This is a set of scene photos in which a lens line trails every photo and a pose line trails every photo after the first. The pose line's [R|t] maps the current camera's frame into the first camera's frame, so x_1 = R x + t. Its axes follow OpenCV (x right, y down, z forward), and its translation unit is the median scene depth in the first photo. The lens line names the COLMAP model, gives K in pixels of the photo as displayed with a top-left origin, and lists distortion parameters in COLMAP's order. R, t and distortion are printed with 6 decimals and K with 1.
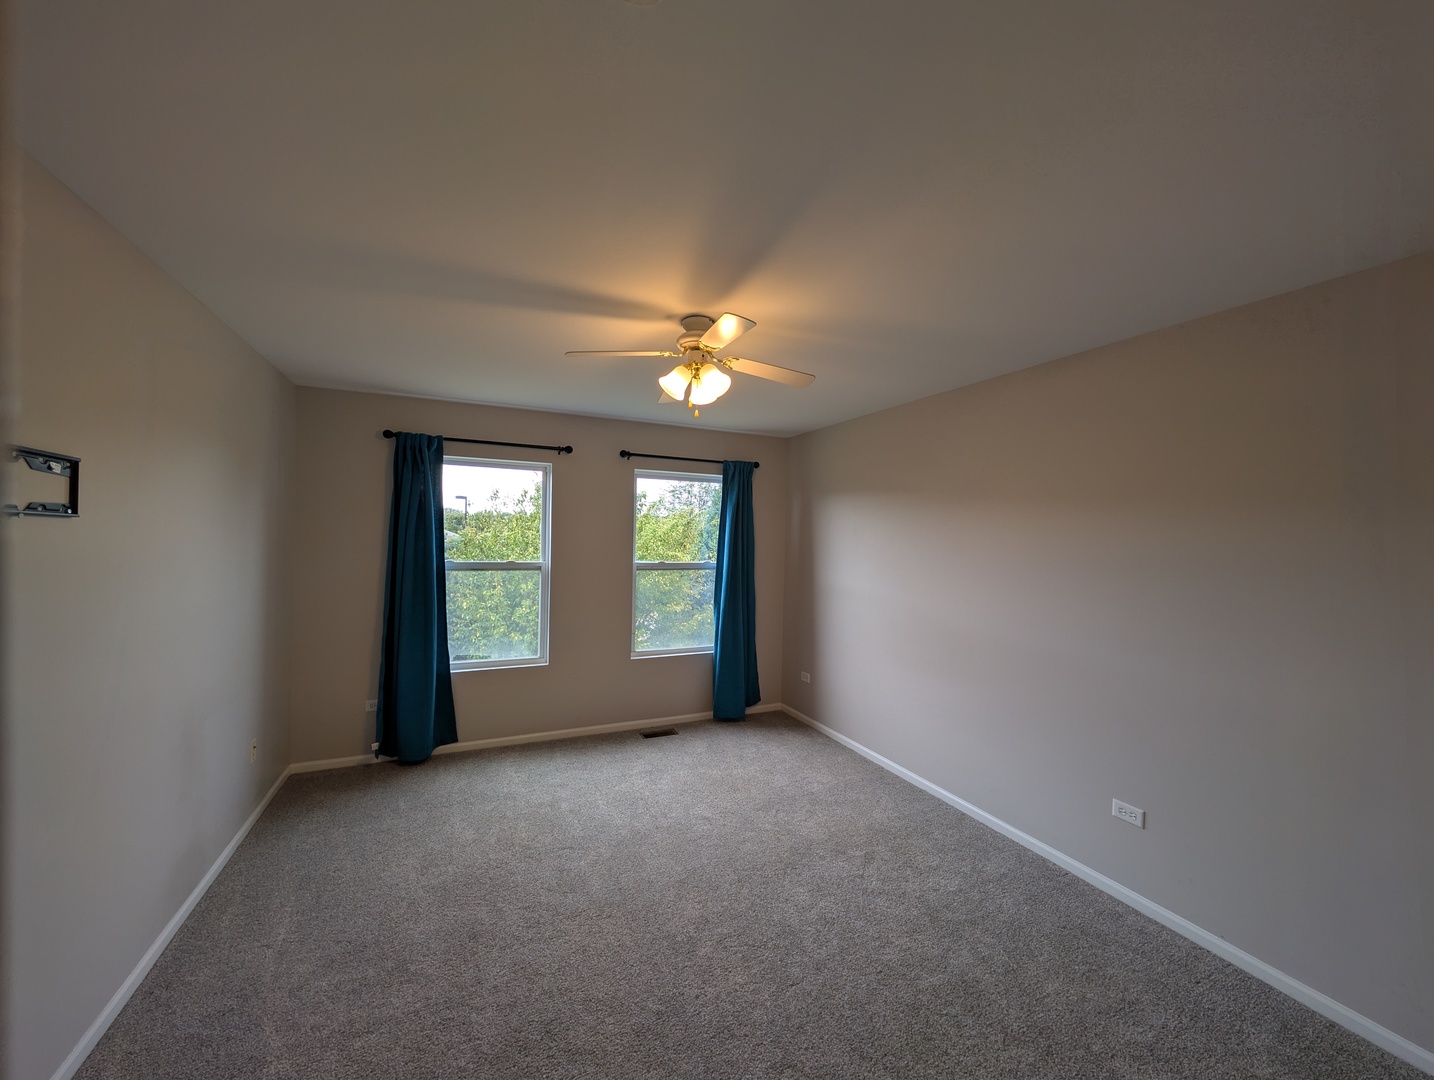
lens RADIAL K [[545.0, 0, 712.3], [0, 545.0, 538.9], [0, 0, 1]] dist [0.000340, -0.000099]
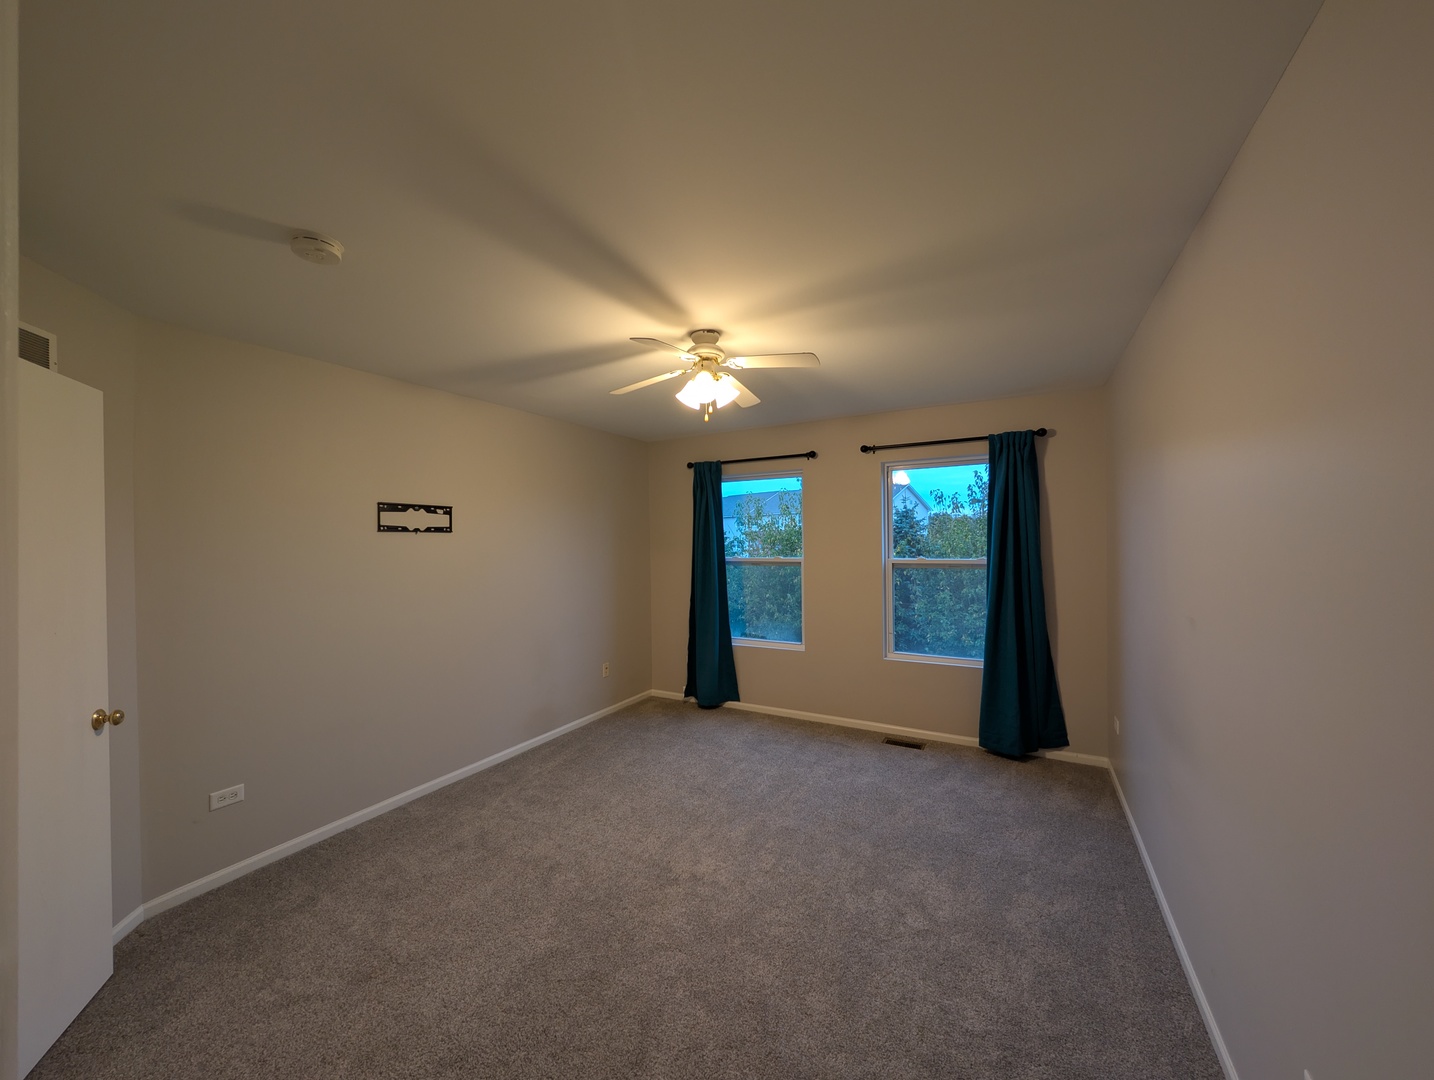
lens RADIAL K [[542.0, 0, 713.6], [0, 542.0, 542.9], [0, 0, 1]] dist [0.000188, 0.000107]
pose [[0.587761, -0.024947, -0.808650, 0.547858], [0.023022, 0.999635, -0.014105, 0.025083], [0.808707, -0.010326, 0.588121, 0.233636]]
